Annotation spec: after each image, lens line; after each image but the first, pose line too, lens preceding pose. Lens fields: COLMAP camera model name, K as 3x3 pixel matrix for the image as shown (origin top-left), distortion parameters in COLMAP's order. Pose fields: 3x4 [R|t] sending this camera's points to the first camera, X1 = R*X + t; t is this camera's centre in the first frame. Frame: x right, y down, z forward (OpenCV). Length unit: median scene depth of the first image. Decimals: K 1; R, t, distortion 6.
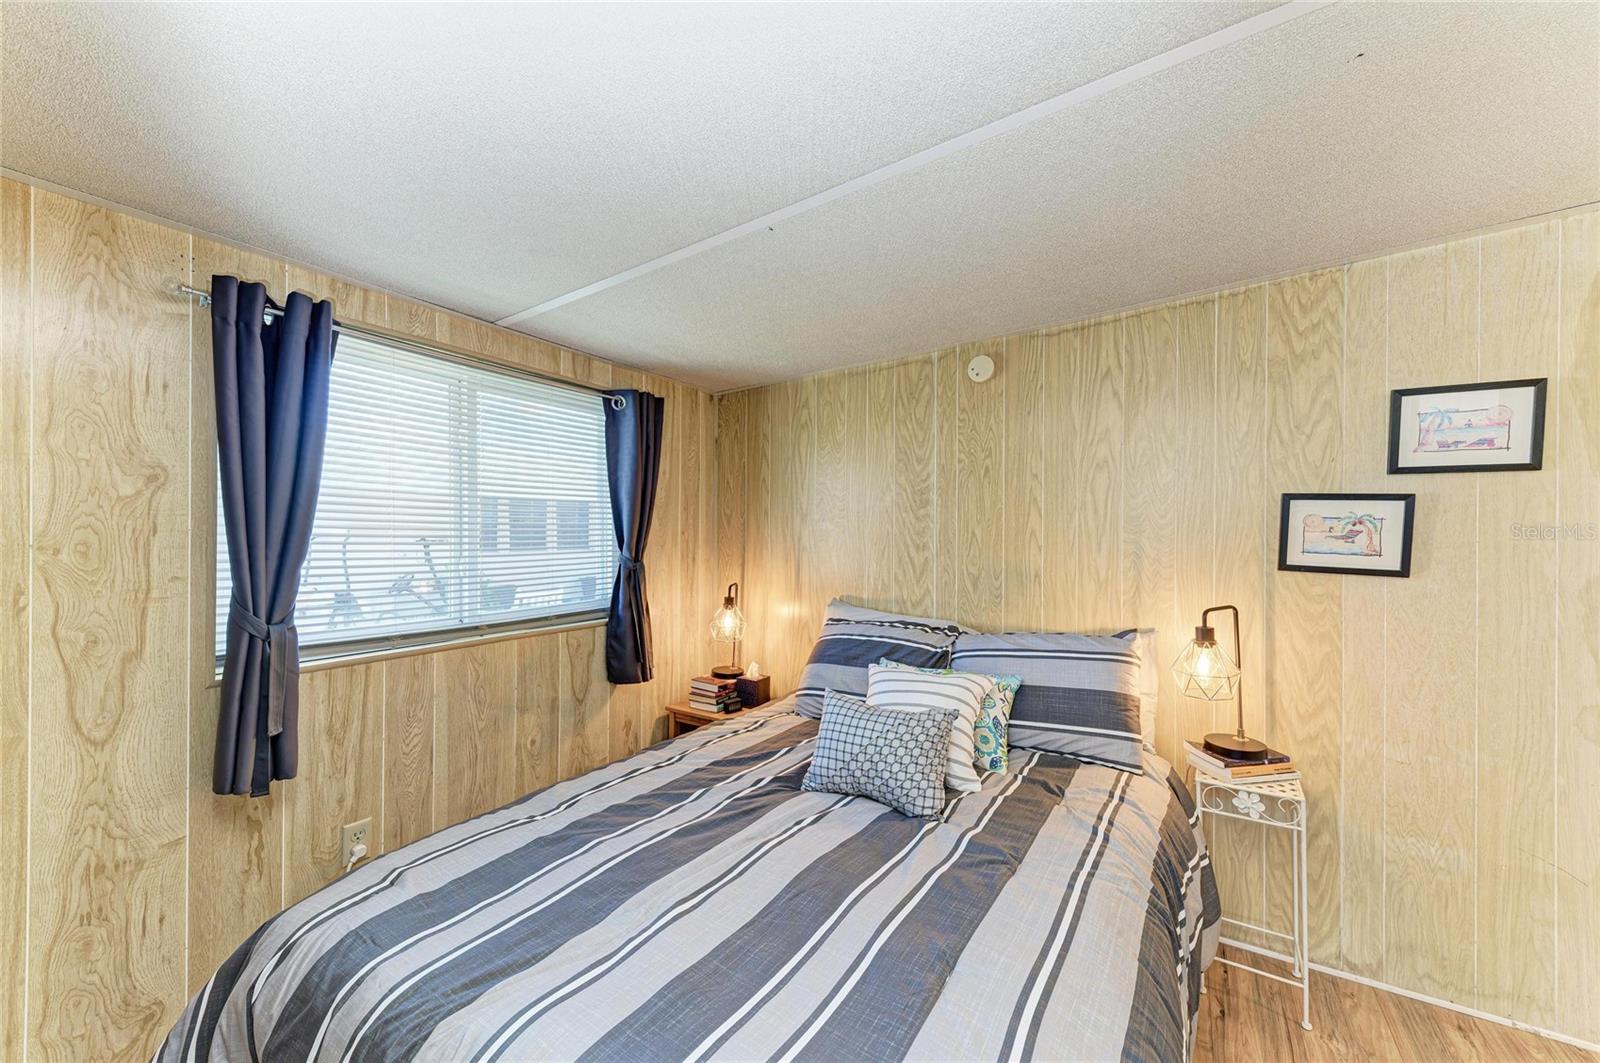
lens RADIAL K [[584.1, 0, 803.7], [0, 584.1, 536.5], [0, 0, 1]] dist [0.013769, -0.000075]
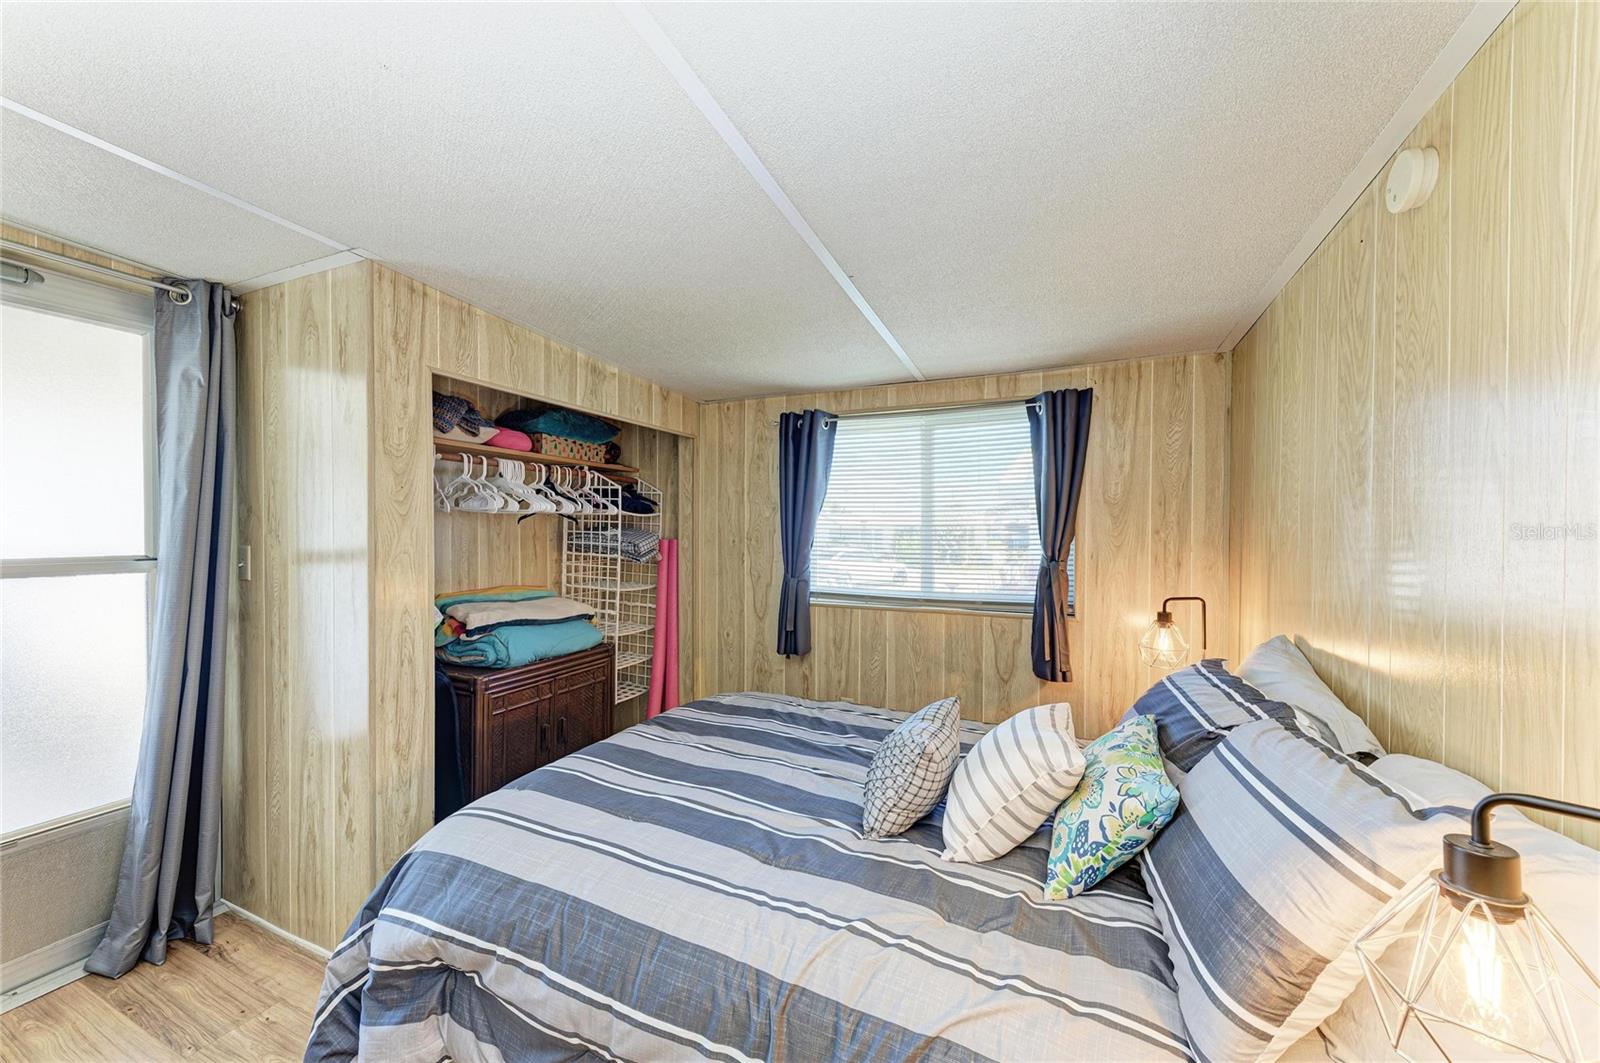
lens RADIAL K [[575.6, 0, 801.6], [0, 575.6, 534.7], [0, 0, 1]] dist [0.022735, -0.006360]
pose [[0.160762, 0.003219, -0.986988, 0.723586], [-0.002635, 0.999993, 0.002832, -0.004502], [0.986990, 0.002146, 0.160769, 0.473452]]
